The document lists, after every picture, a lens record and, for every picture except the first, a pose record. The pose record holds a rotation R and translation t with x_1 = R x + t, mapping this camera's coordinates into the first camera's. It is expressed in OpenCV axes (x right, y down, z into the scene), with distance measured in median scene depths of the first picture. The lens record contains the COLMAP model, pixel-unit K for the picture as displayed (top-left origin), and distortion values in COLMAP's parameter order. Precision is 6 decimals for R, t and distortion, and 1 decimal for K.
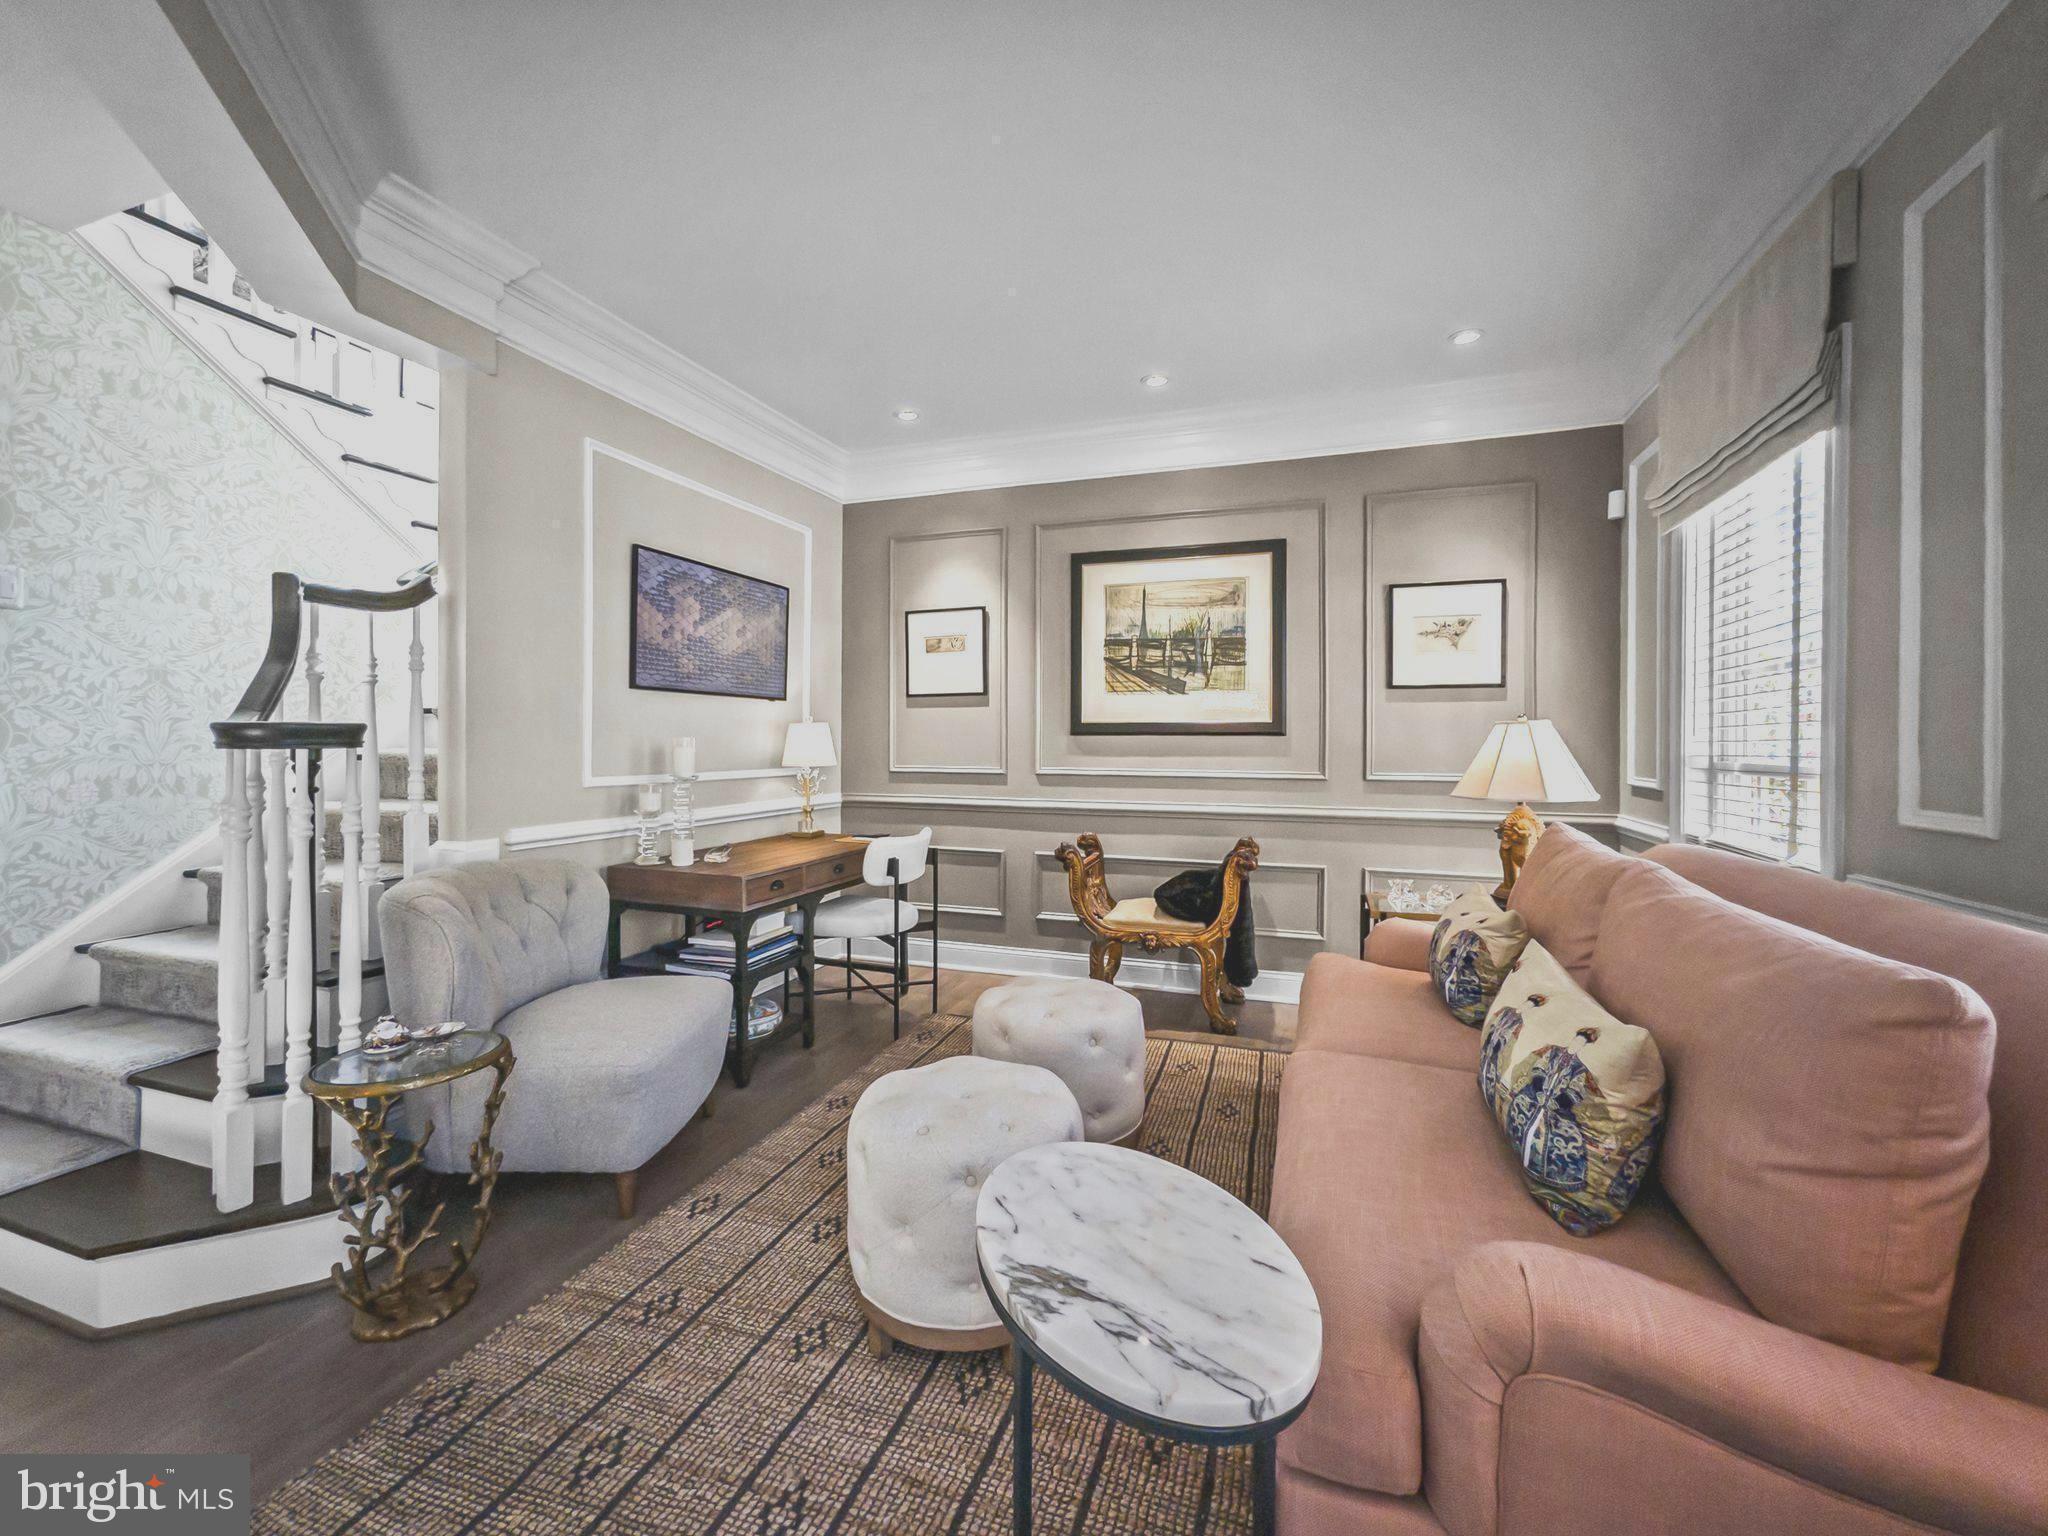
lens RADIAL K [[833.1, 0, 1032.0], [0, 833.1, 750.2], [0, 0, 1]] dist [-0.011815, 0.000493]
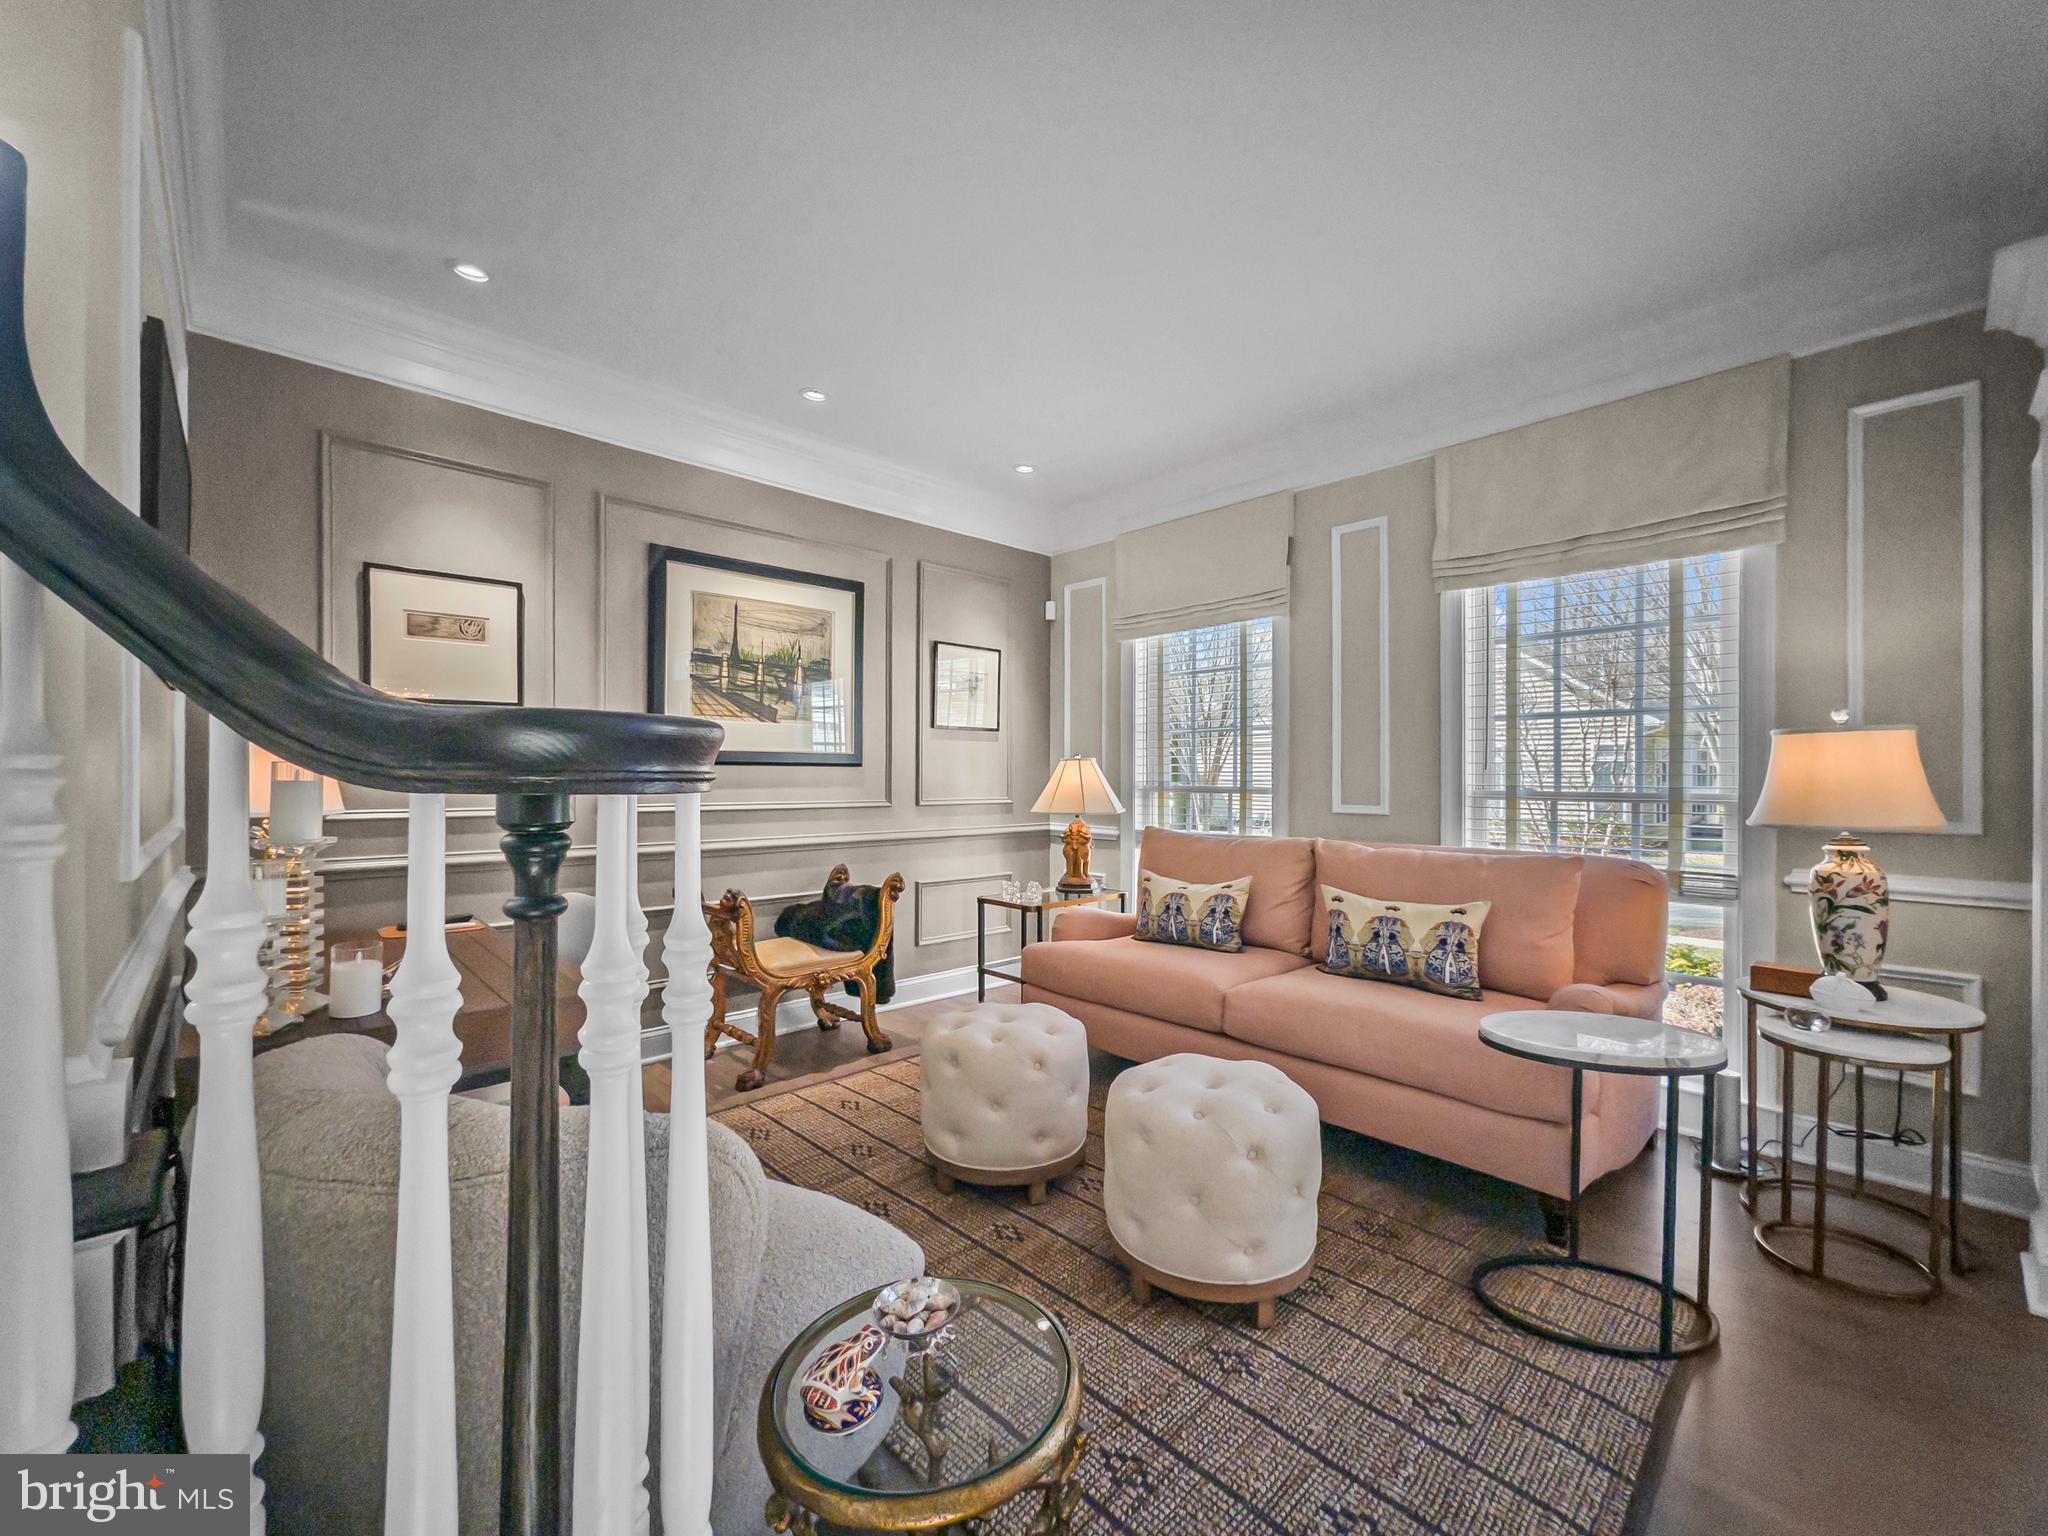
lens RADIAL K [[833.1, 0, 1022.6], [0, 833.1, 777.8], [0, 0, 1]] dist [-0.011815, 0.000493]
pose [[0.463076, -0.003317, 0.886312, -0.536864], [0.008601, 0.999963, -0.000752, -0.001092], [-0.886277, 0.007971, 0.463087, 0.315817]]
